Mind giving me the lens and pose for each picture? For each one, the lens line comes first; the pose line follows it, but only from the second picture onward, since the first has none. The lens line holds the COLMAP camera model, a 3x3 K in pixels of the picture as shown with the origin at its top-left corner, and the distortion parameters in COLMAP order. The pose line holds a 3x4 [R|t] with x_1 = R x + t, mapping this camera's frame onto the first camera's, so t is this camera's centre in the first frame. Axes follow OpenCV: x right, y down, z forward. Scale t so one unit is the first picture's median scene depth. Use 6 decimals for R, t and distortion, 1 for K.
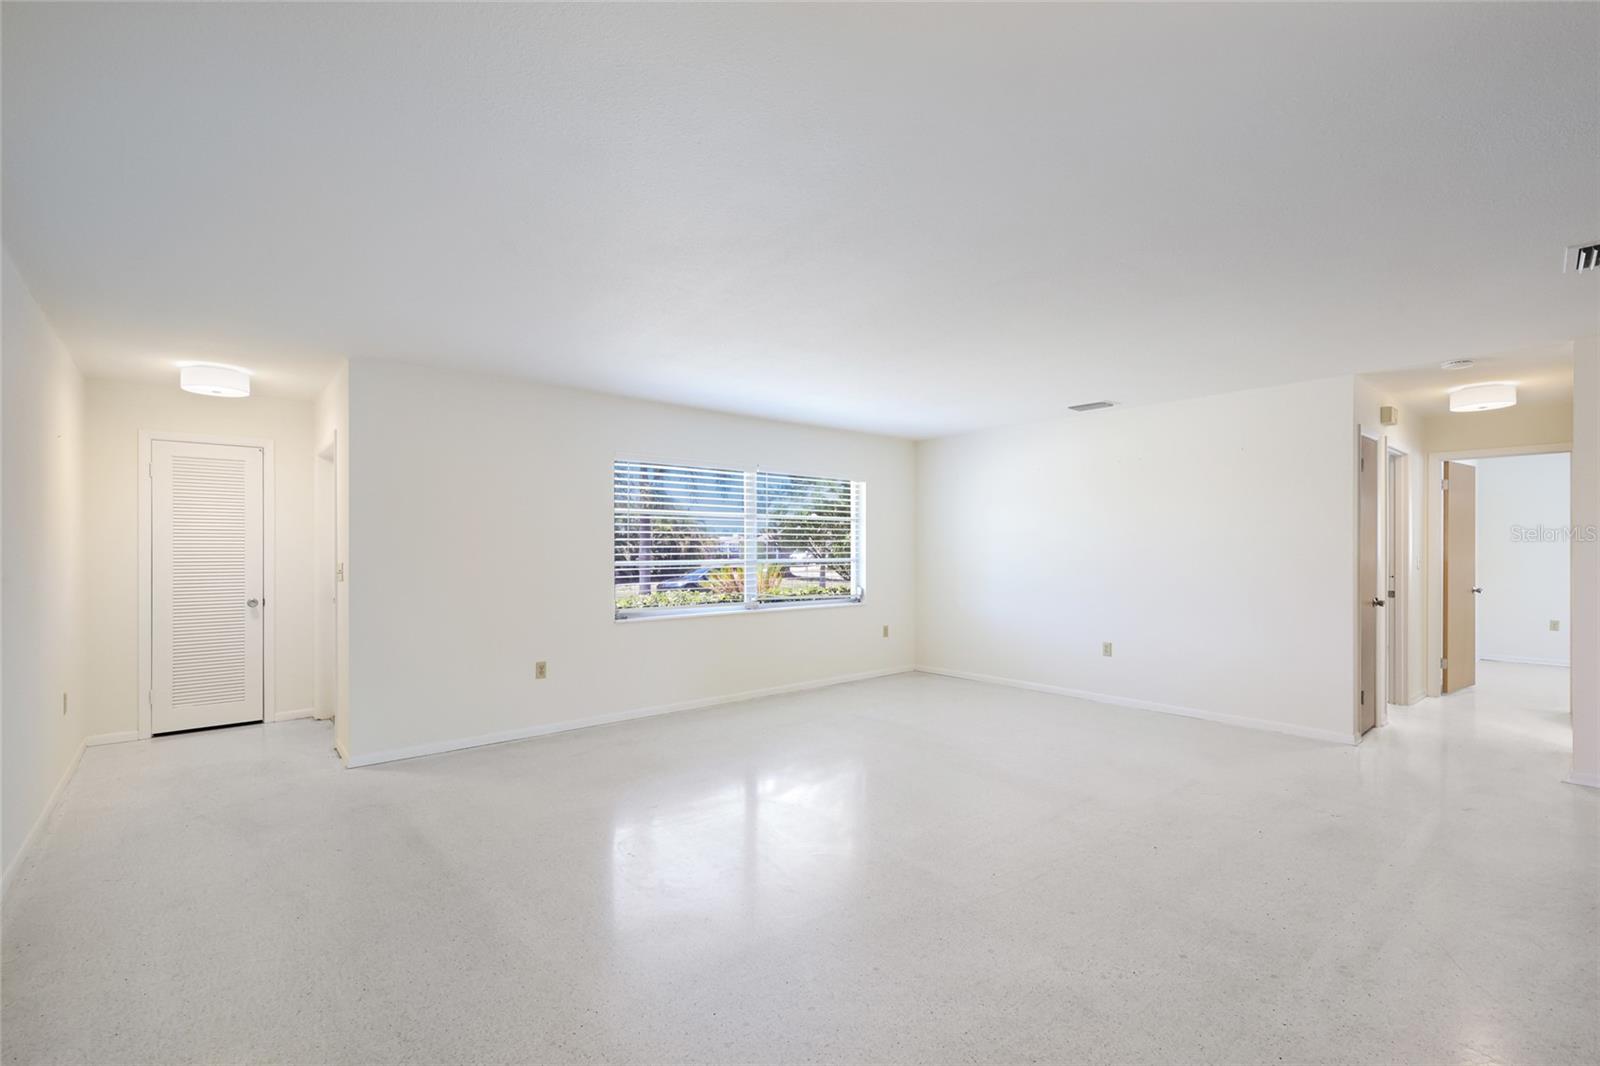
lens RADIAL K [[691.6, 0, 805.5], [0, 691.6, 544.2], [0, 0, 1]] dist [0.016112, 0.000153]
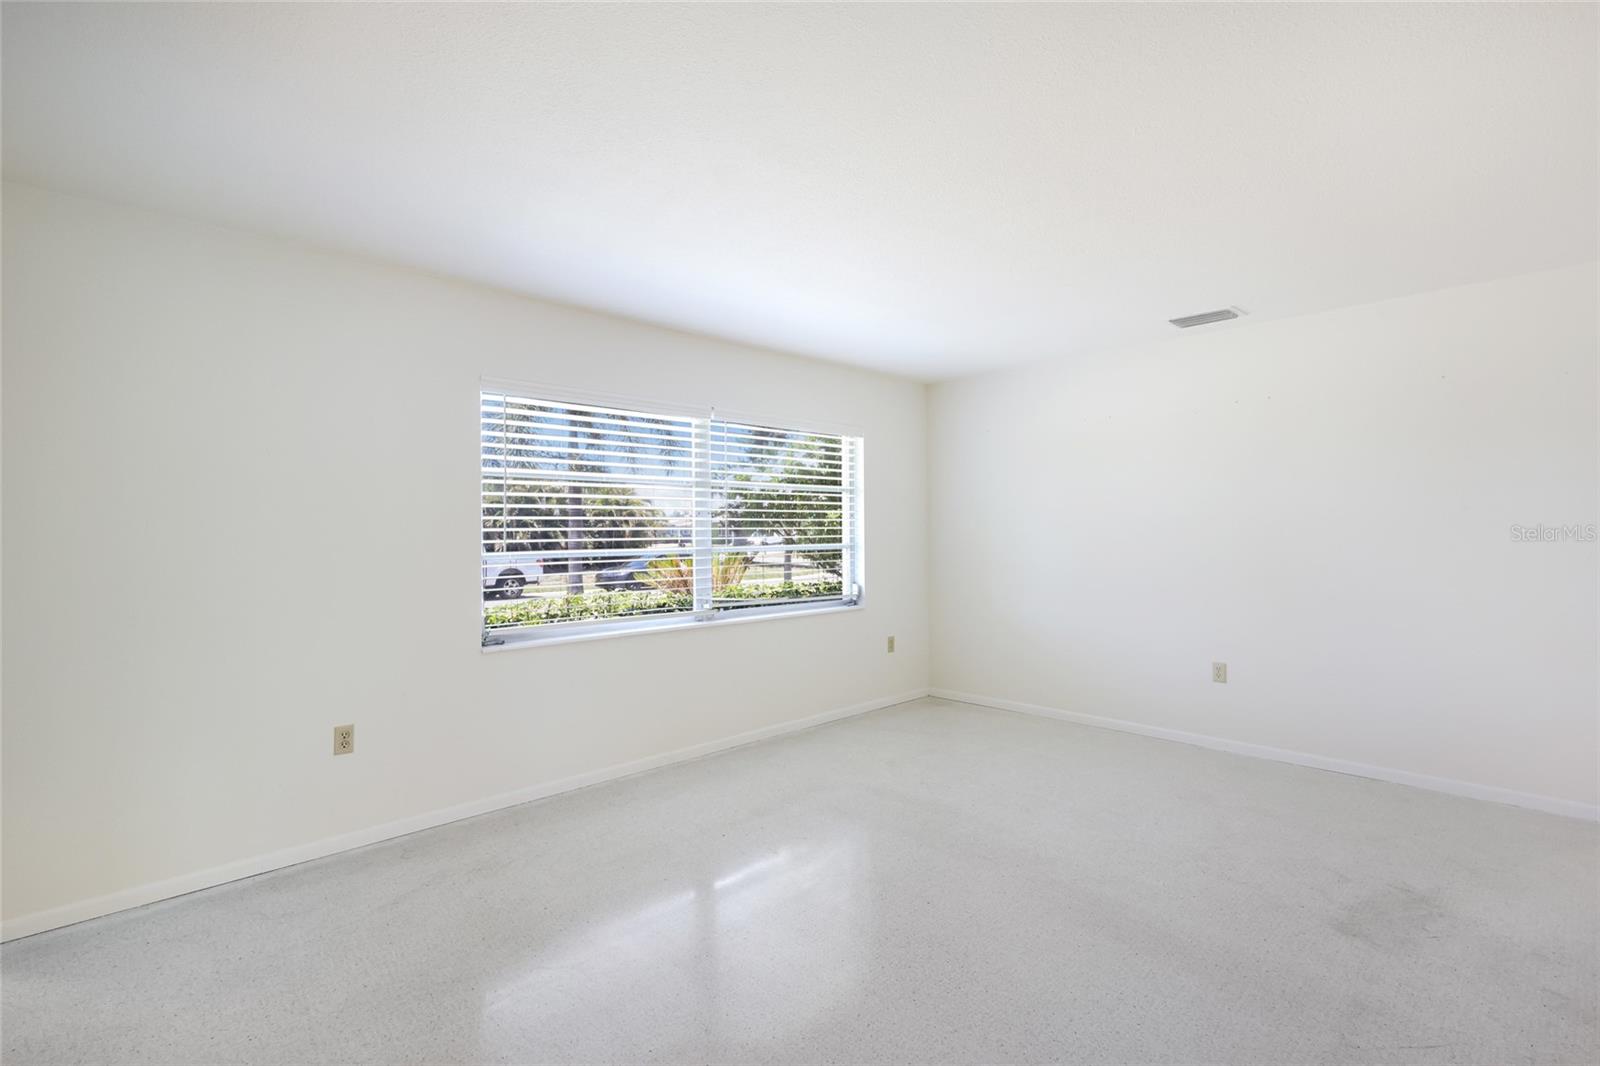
lens RADIAL K [[745.1, 0, 790.9], [0, 745.1, 525.9], [0, 0, 1]] dist [0.006189, -0.000544]
pose [[0.999391, -0.006112, 0.034368, -0.014809], [0.006140, 0.999981, -0.000697, 0.001895], [-0.034363, 0.000908, 0.999409, 0.223267]]
